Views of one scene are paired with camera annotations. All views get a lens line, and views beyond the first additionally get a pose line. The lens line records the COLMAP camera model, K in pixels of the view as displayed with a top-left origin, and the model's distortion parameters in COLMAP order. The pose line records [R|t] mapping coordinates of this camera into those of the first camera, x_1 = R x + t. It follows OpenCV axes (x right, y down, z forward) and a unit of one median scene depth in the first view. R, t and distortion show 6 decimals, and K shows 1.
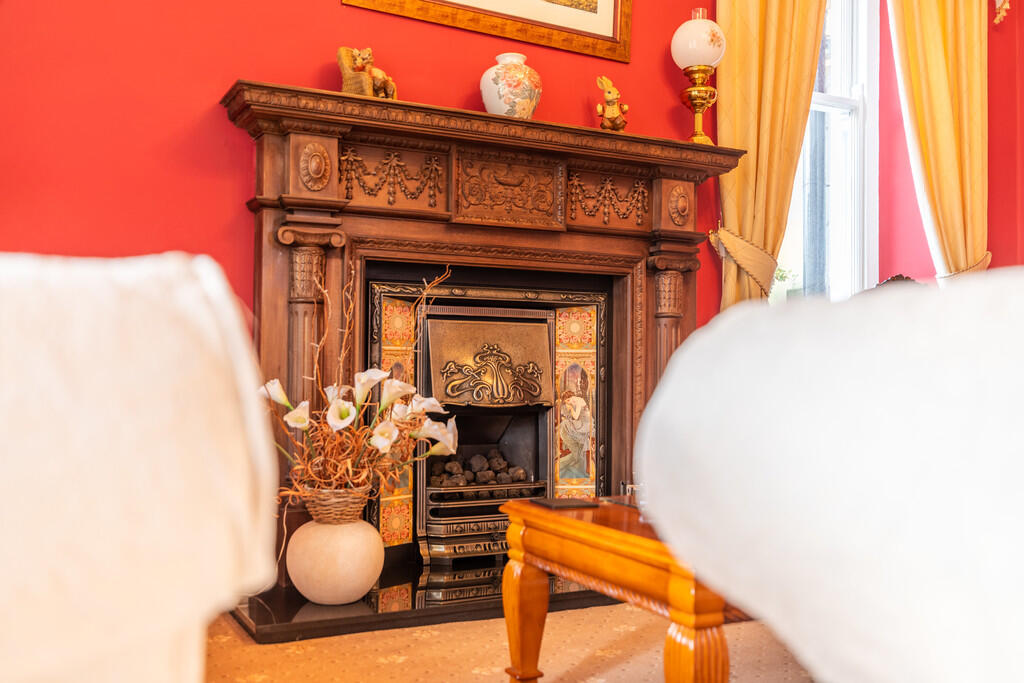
lens RADIAL K [[983.7, 0, 512.2], [0, 983.7, 340.9], [0, 0, 1]] dist [-0.011275, 0.000000]
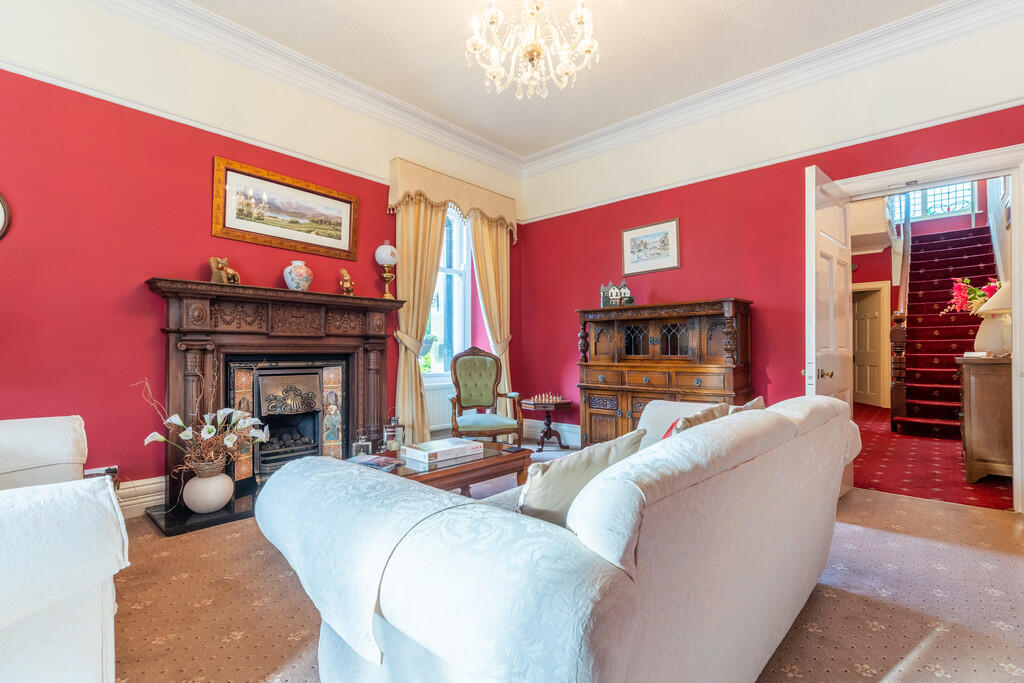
lens RADIAL K [[466.5, 0, 510.1], [0, 466.5, 349.5], [0, 0, 1]] dist [0.001550, -0.000046]
pose [[0.936600, -0.009678, 0.350267, 0.079067], [0.005156, 0.999891, 0.013839, -0.096654], [-0.350362, -0.011156, 0.936548, -0.201816]]
